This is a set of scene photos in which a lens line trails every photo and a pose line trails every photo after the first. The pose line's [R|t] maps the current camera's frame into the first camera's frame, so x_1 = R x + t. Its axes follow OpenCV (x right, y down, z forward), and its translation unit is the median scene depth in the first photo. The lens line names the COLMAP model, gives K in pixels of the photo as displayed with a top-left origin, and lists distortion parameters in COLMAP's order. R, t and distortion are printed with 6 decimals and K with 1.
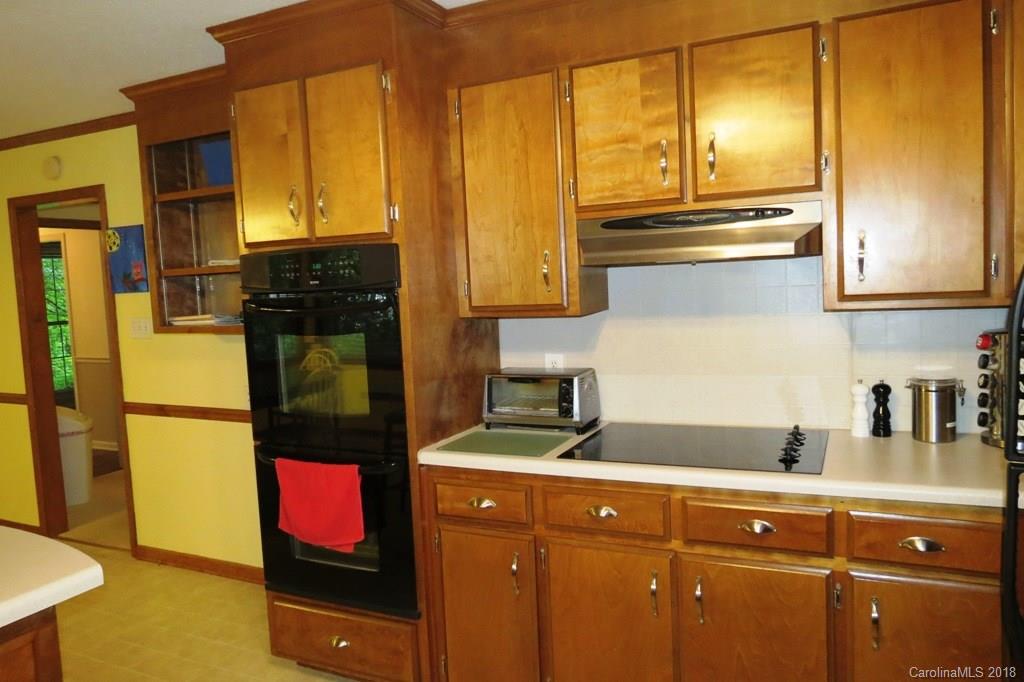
lens RADIAL K [[723.7, 0, 512.5], [0, 723.7, 341.1], [0, 0, 1]] dist [-0.045911, 0.034933]
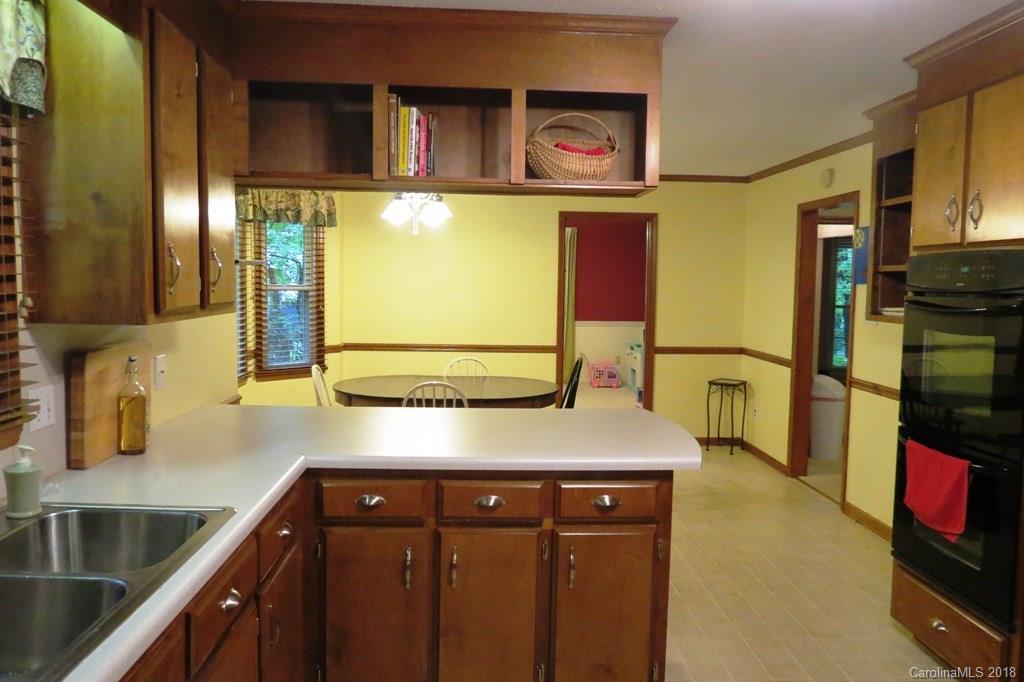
lens RADIAL K [[723.7, 0, 510.8], [0, 723.7, 339.6], [0, 0, 1]] dist [-0.045911, 0.034933]
pose [[0.472552, 0.123240, -0.872643, 0.323965], [-0.111123, 0.990604, 0.079723, -0.010108], [0.874269, 0.059297, 0.481807, -0.081529]]
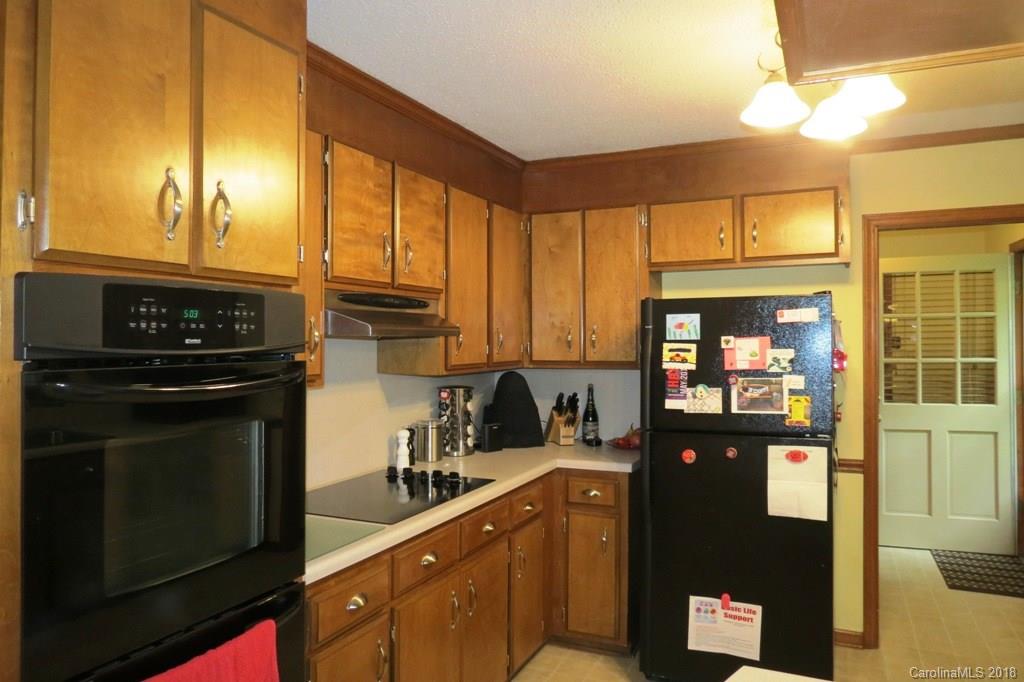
lens RADIAL K [[723.7, 0, 509.9], [0, 723.7, 334.7], [0, 0, 1]] dist [-0.045911, 0.034933]
pose [[-0.018401, 0.049877, 0.998586, -0.817602], [0.083840, 0.995314, -0.048168, -0.034159], [-0.996309, 0.082835, -0.022496, 0.708756]]
